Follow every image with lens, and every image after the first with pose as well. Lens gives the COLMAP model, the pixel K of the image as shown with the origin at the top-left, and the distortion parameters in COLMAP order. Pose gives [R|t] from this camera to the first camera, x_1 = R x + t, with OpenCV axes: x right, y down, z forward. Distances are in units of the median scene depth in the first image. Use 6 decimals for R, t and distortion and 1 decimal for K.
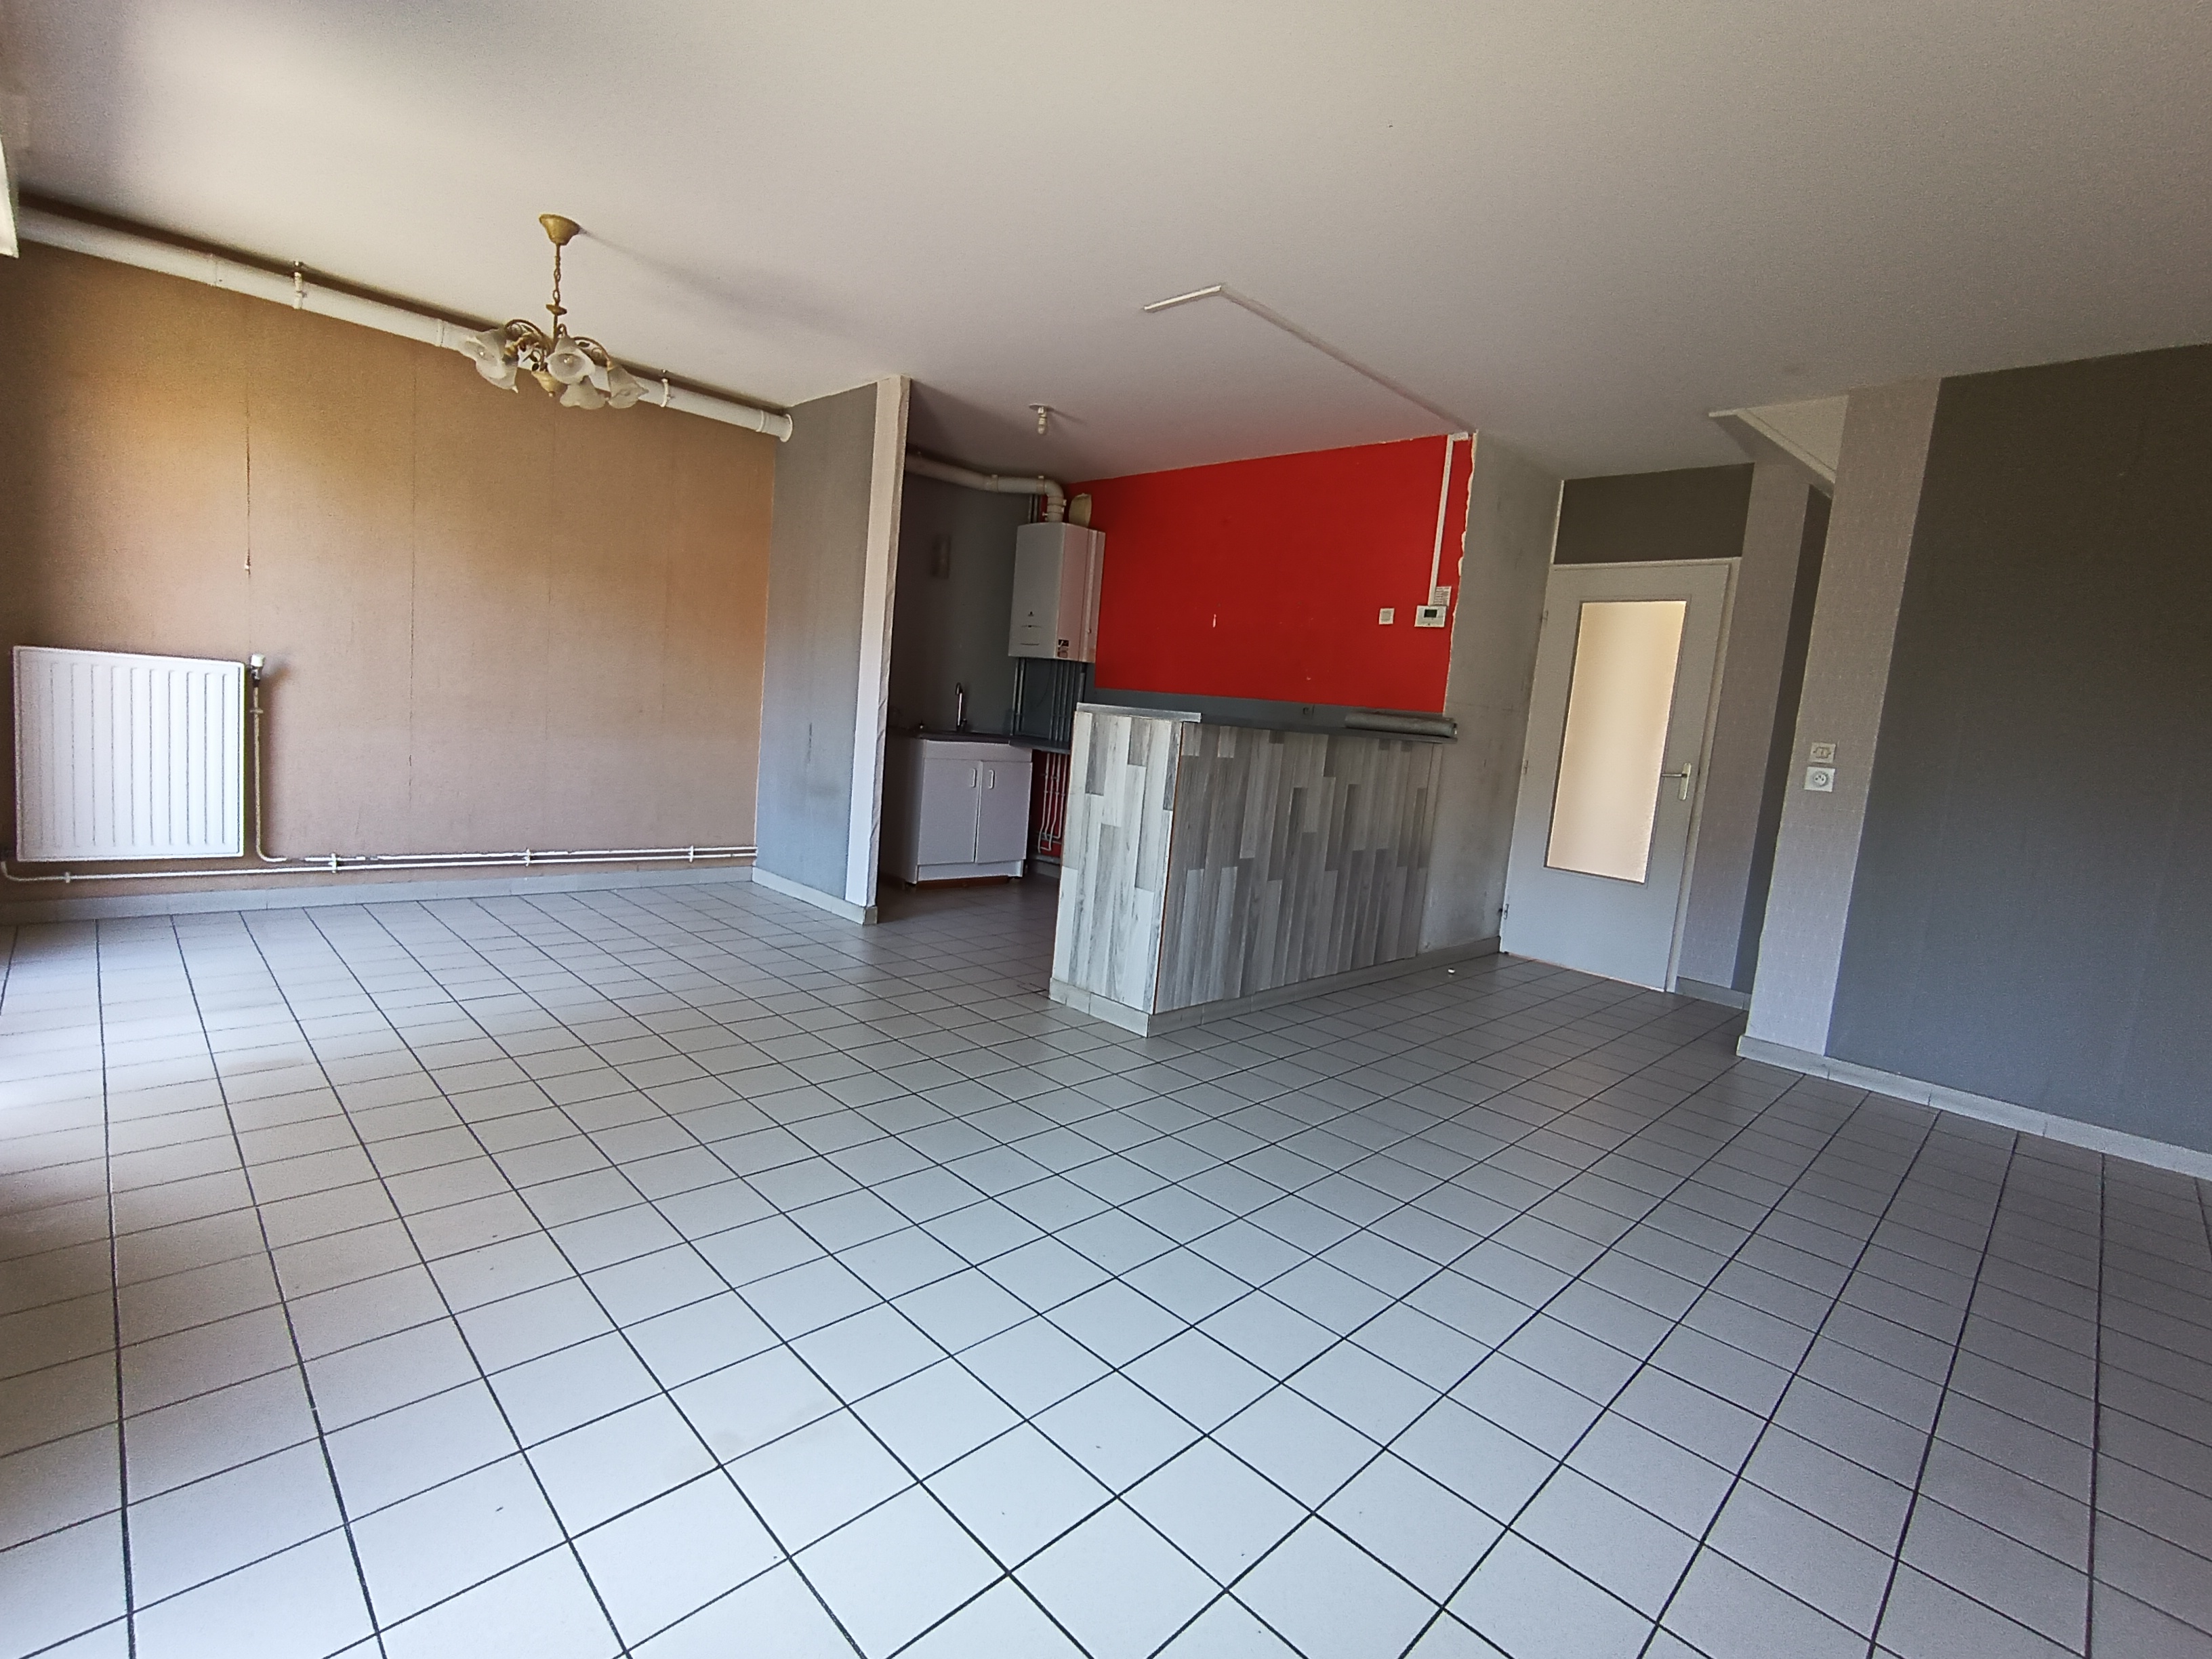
lens RADIAL K [[1041.5, 0, 1106.0], [0, 1041.5, 829.5], [0, 0, 1]] dist [-0.002203, -0.000310]
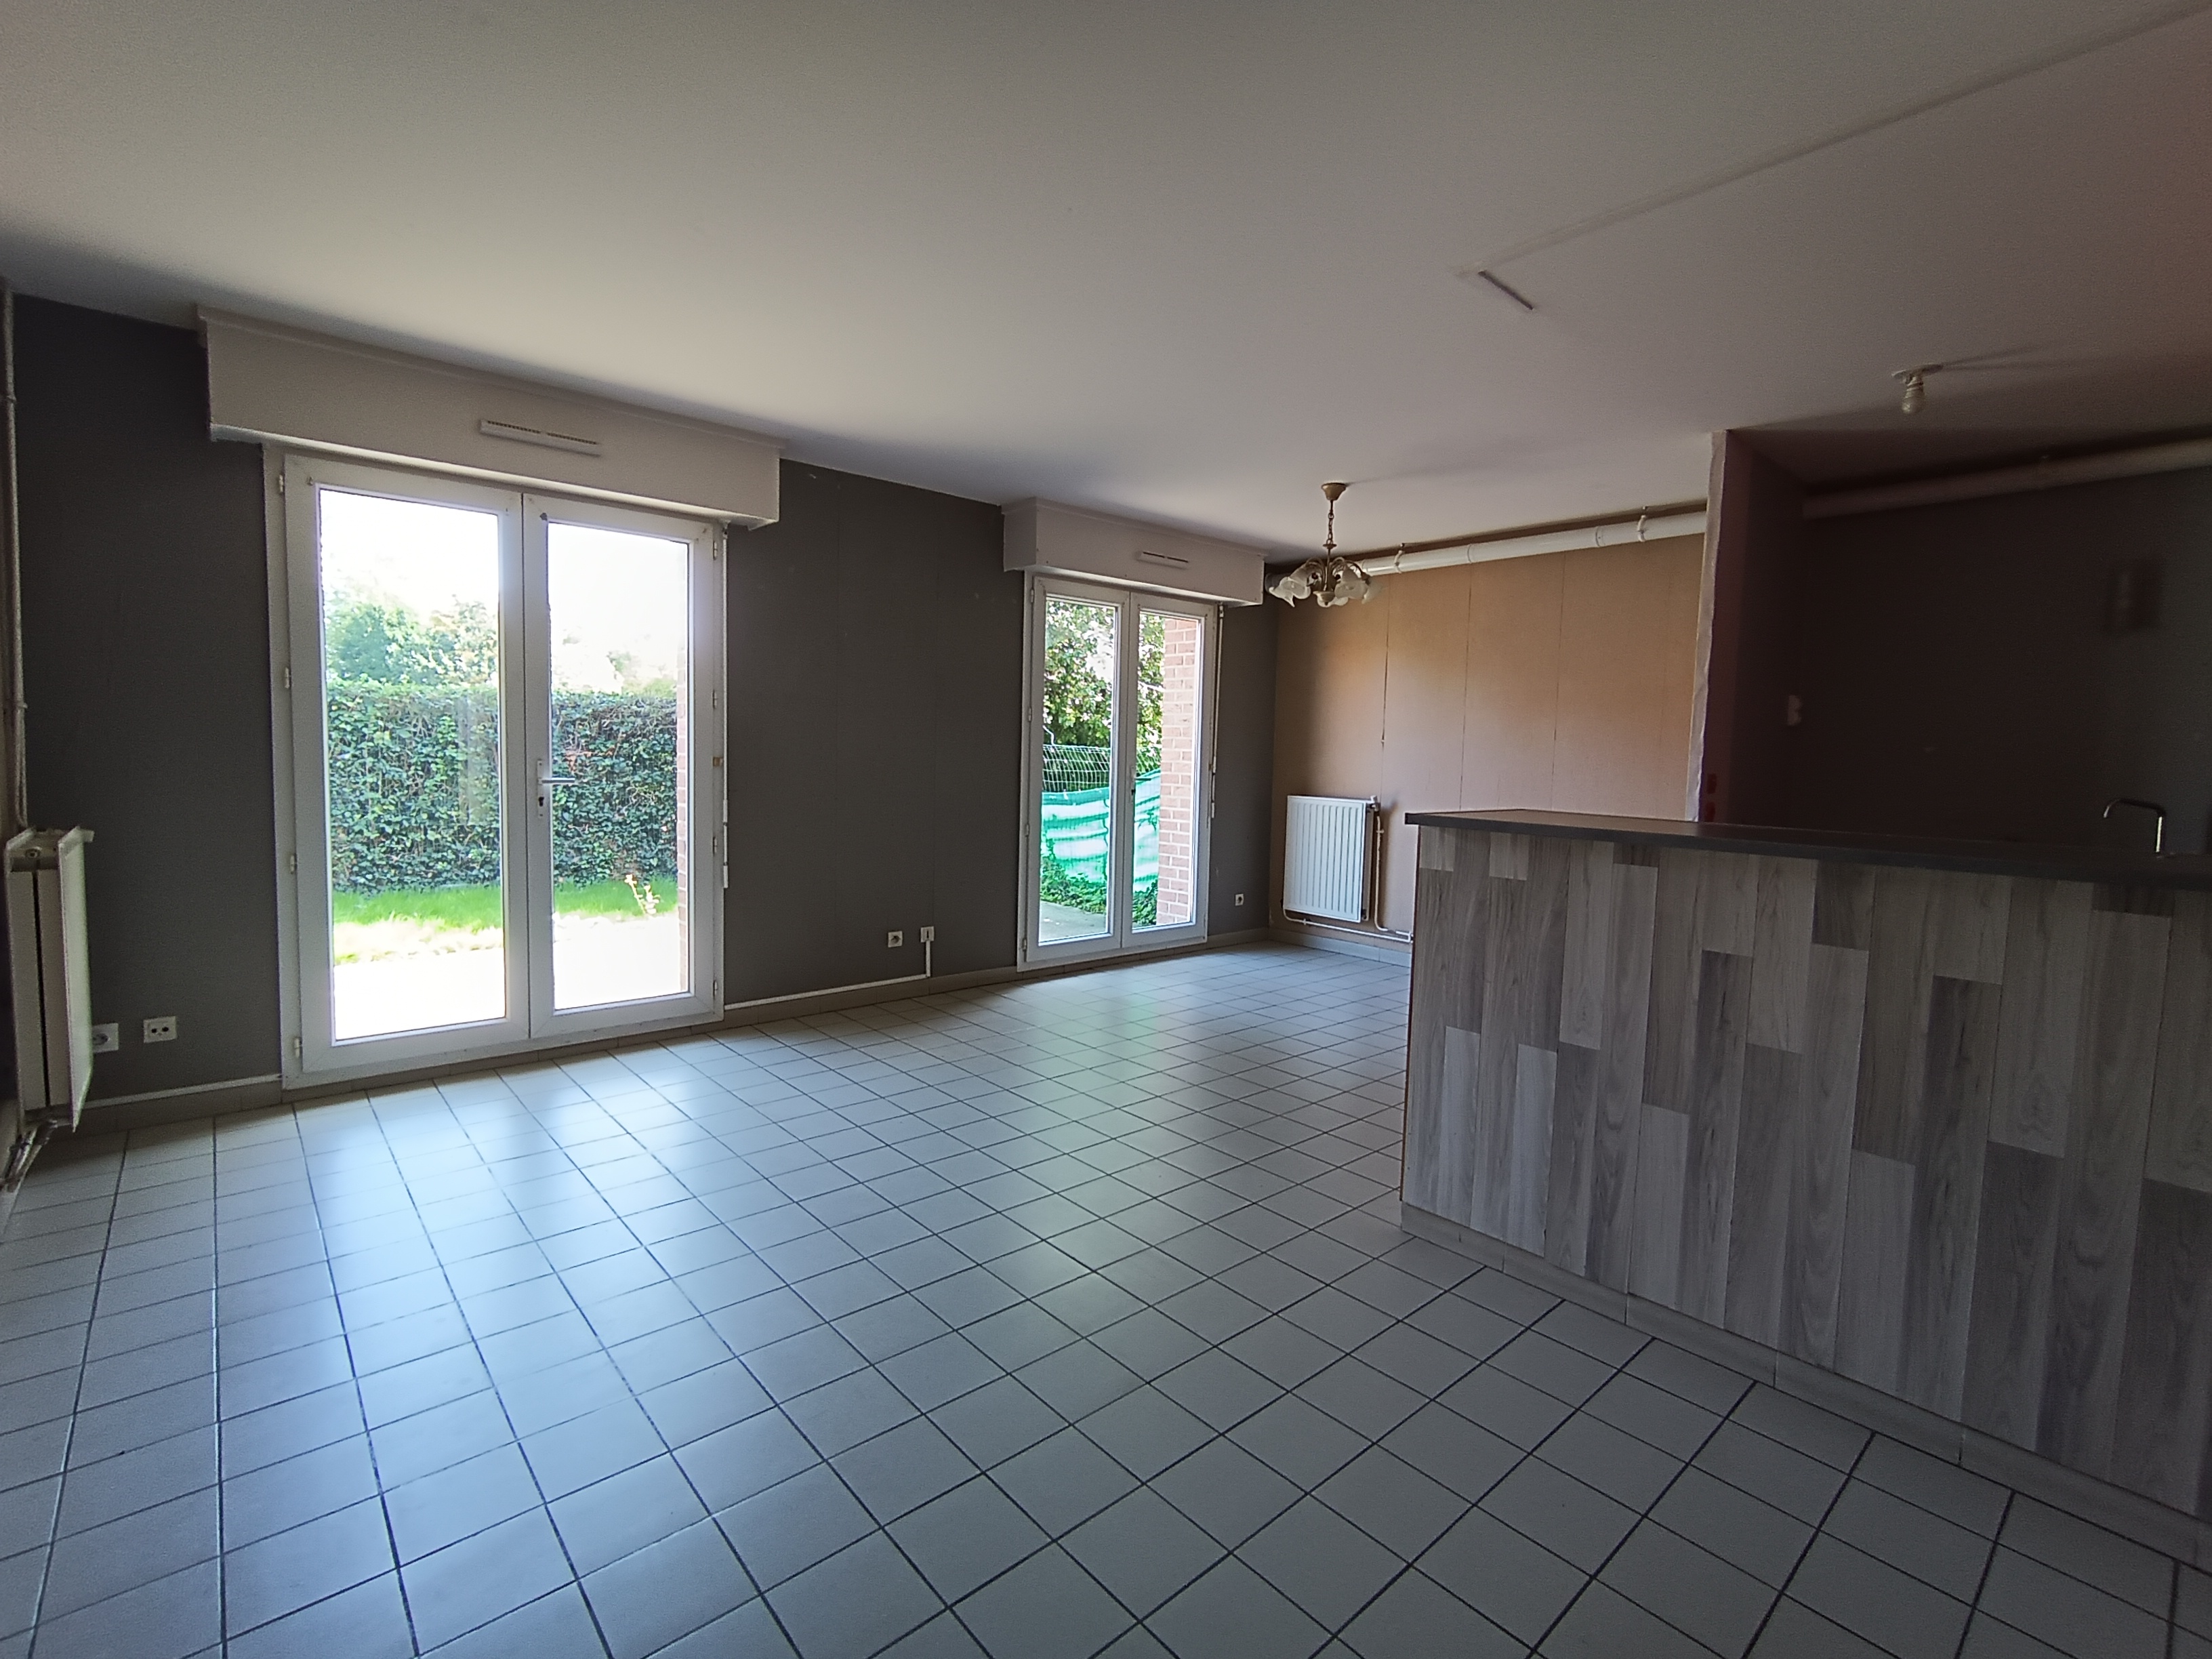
lens RADIAL K [[1005.3, 0, 1106.0], [0, 1005.3, 829.5], [0, 0, 1]] dist [-0.001706, -0.000300]
pose [[-0.063571, -0.011992, -0.997905, 0.741001], [-0.148289, 0.988941, -0.002438, -0.056058], [0.986899, 0.147823, -0.064646, 0.725368]]
